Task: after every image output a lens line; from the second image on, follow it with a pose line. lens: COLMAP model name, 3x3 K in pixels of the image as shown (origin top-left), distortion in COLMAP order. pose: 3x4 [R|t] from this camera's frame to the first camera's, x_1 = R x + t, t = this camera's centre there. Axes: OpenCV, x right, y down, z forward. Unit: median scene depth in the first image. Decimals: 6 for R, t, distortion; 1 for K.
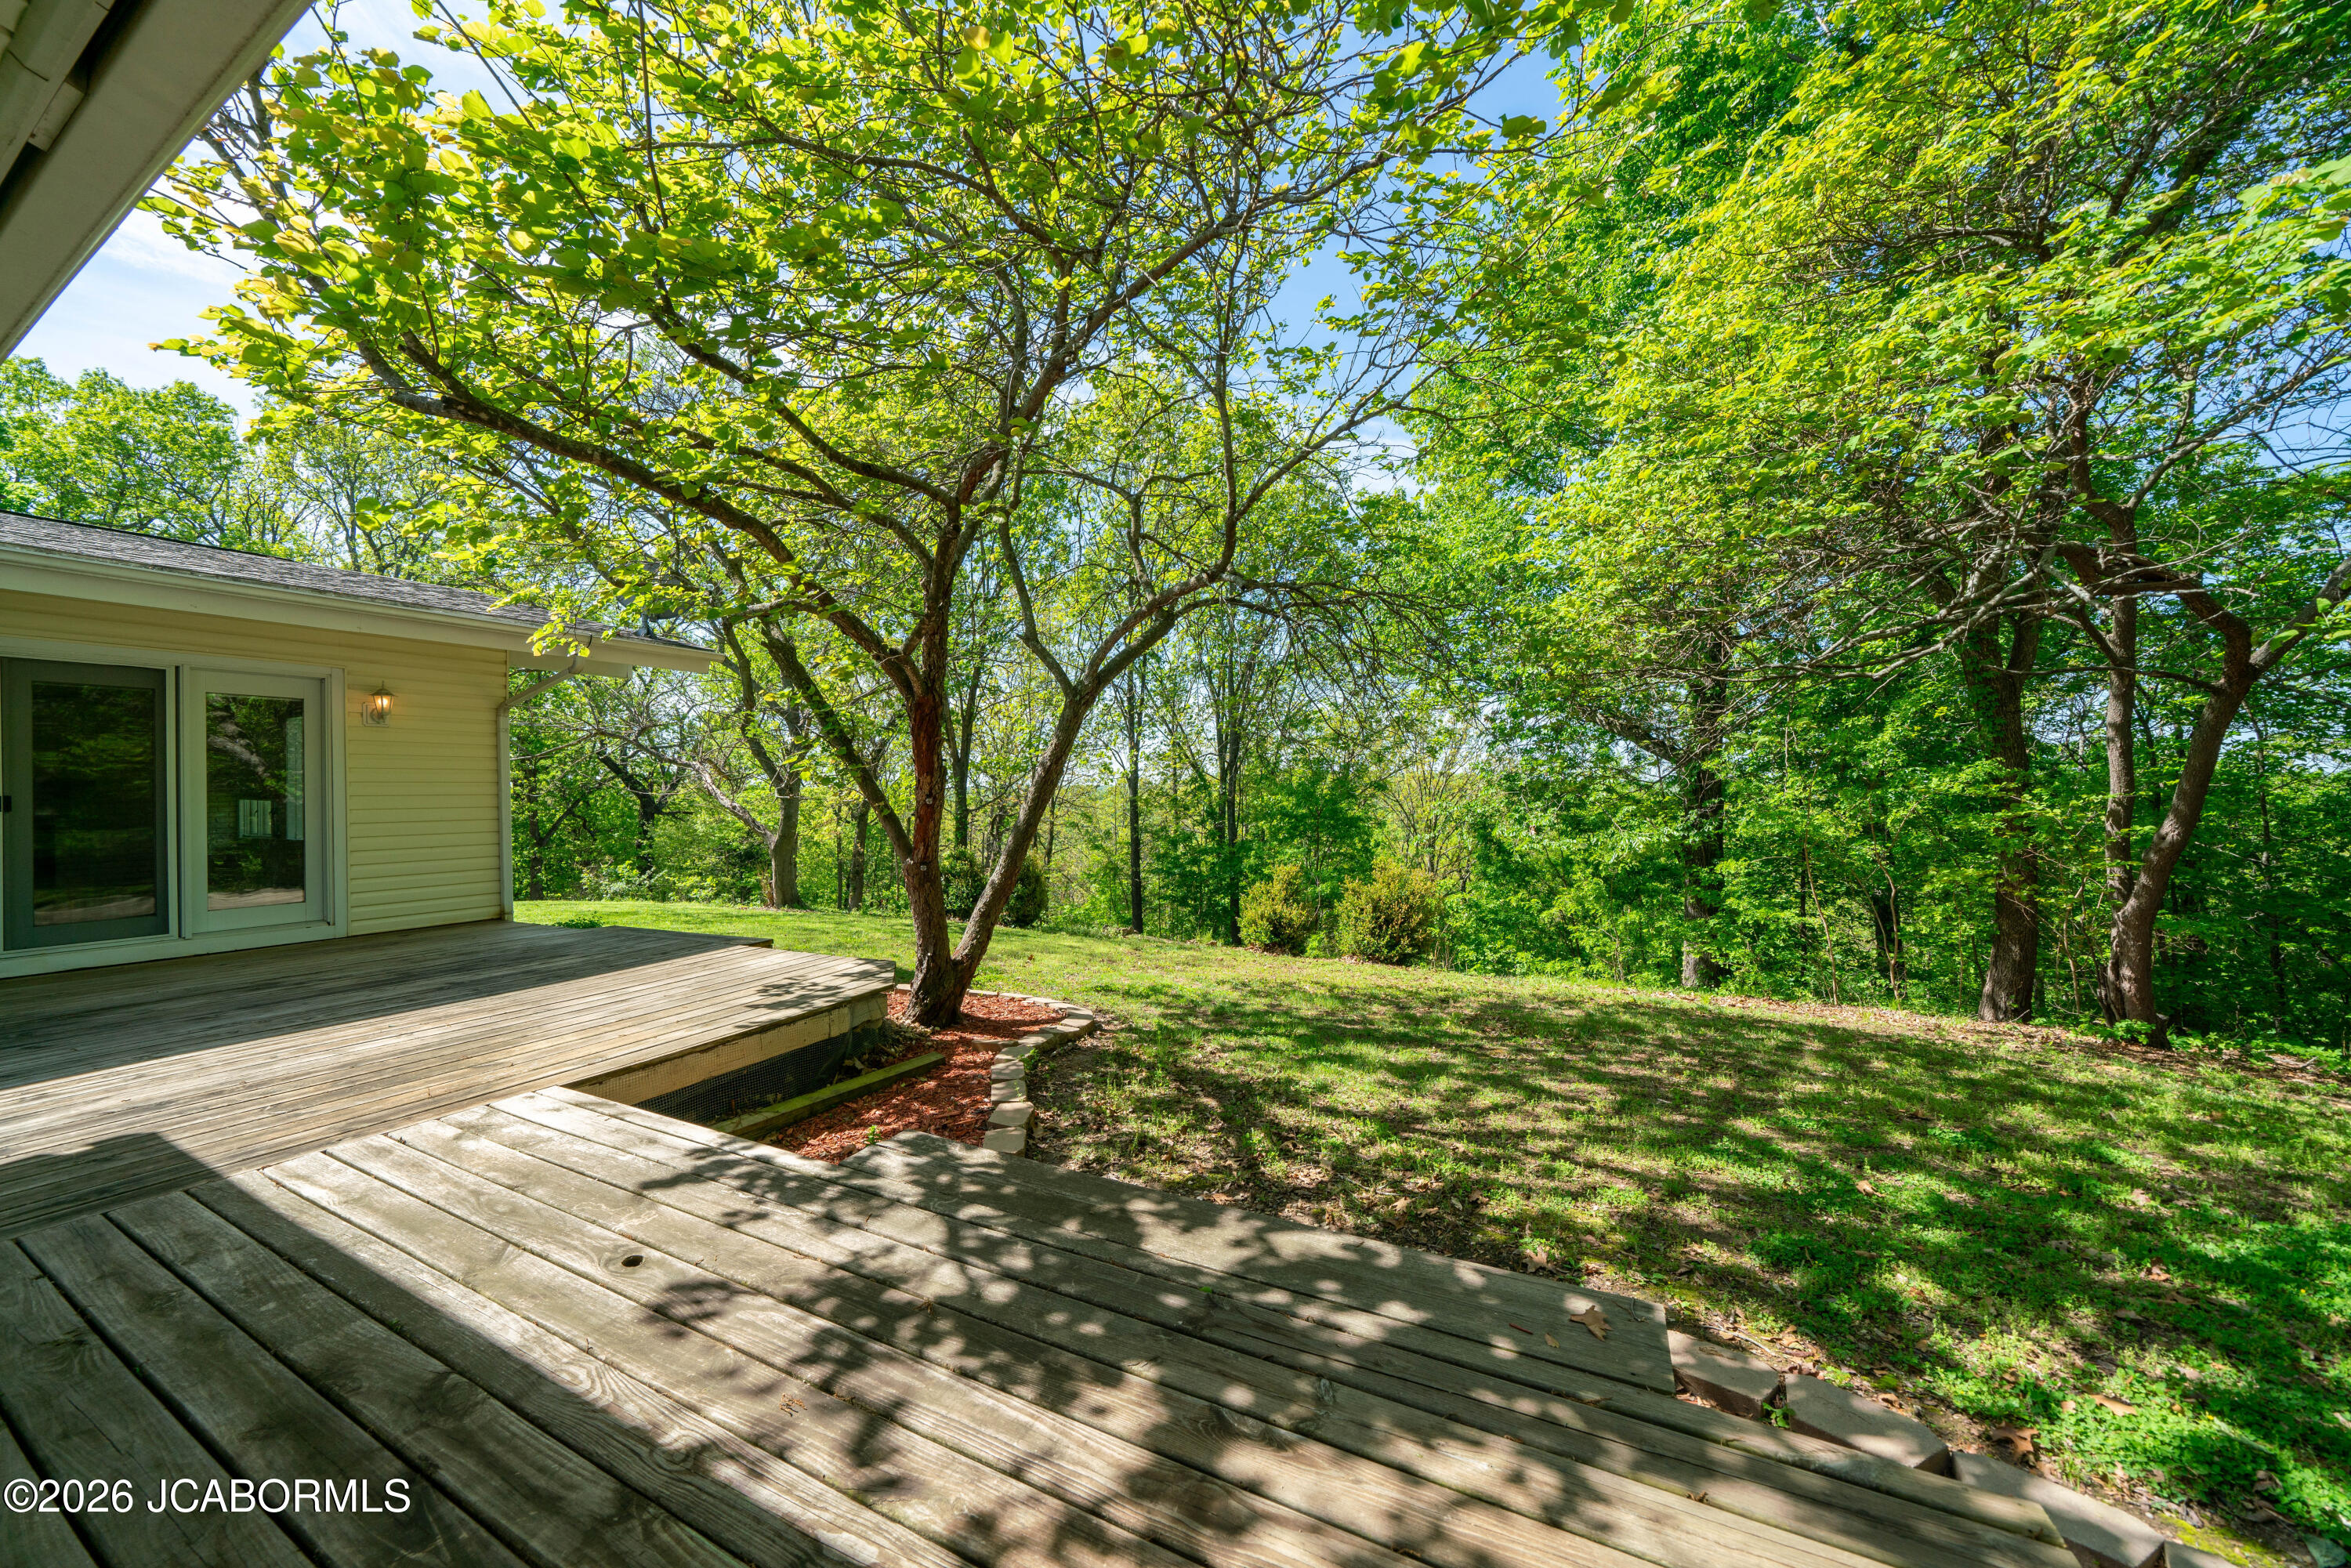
lens RADIAL K [[844.7, 0, 1166.2], [0, 844.7, 789.3], [0, 0, 1]] dist [-0.006312, -0.000215]
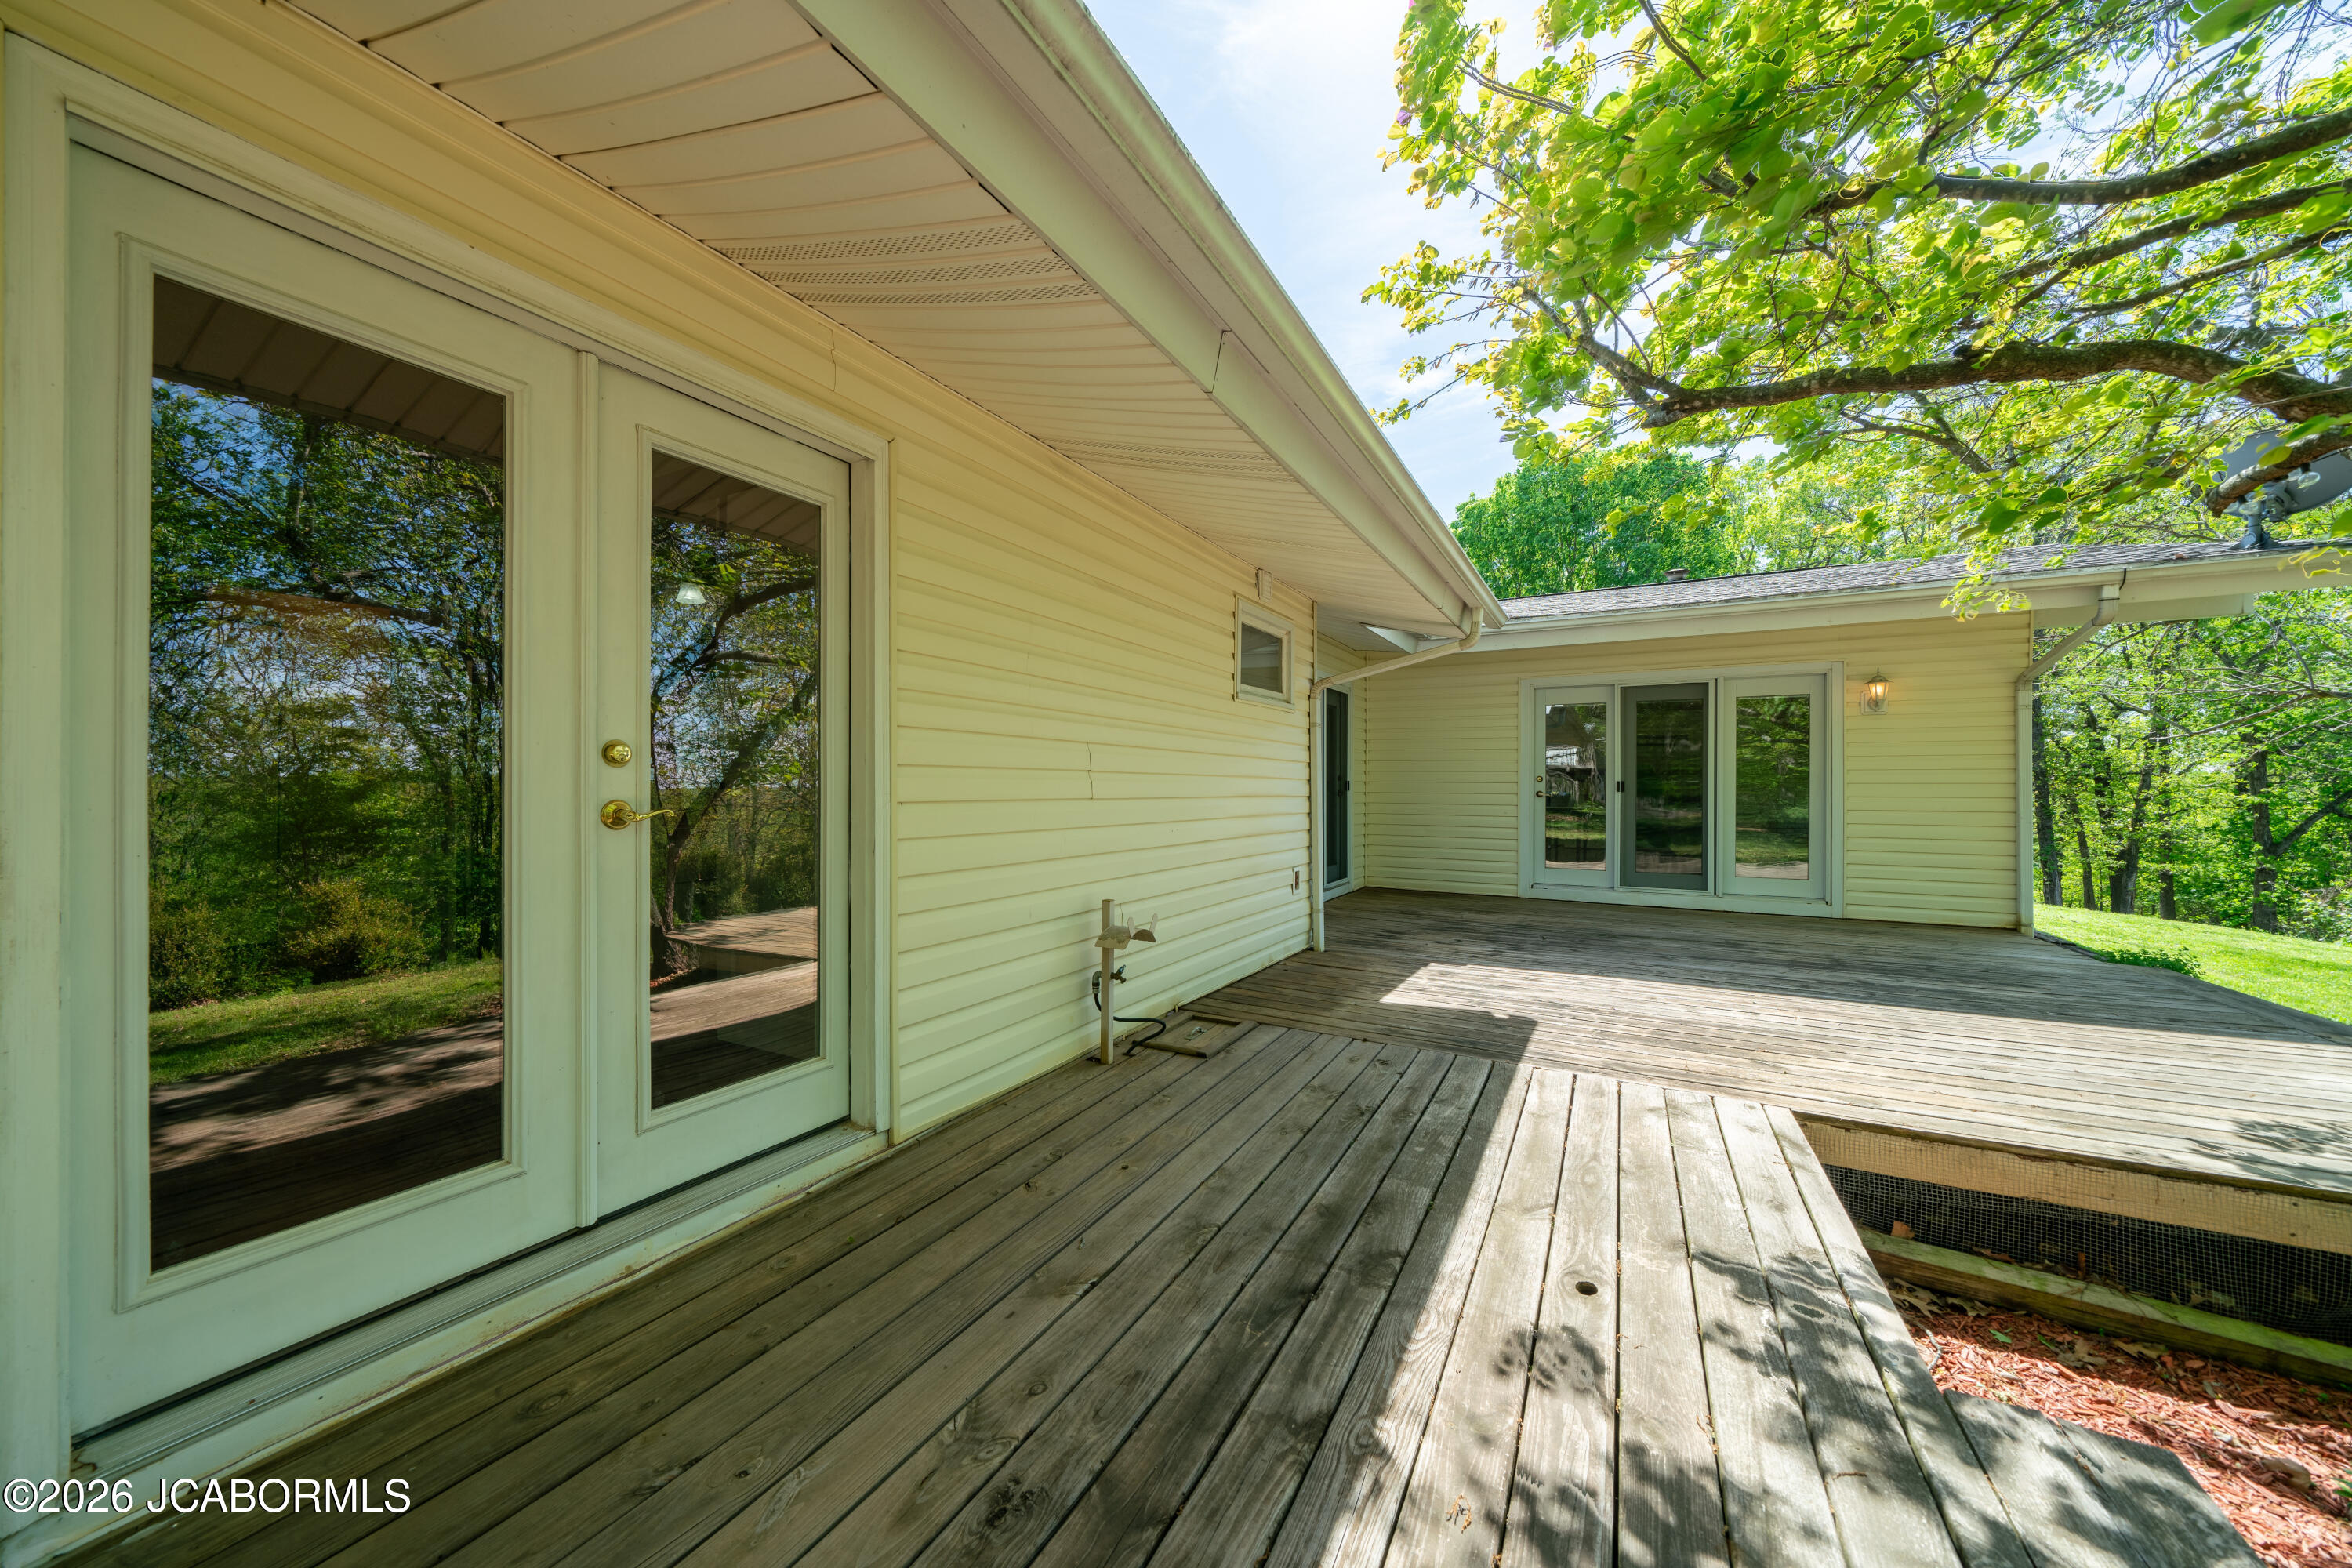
lens RADIAL K [[845.1, 0, 1164.2], [0, 845.1, 781.5], [0, 0, 1]] dist [-0.006312, -0.000215]
pose [[-0.065503, 0.006709, -0.997830, 0.255731], [0.000548, 0.999977, 0.006688, -0.003158], [0.997852, -0.000108, -0.065505, 0.479917]]
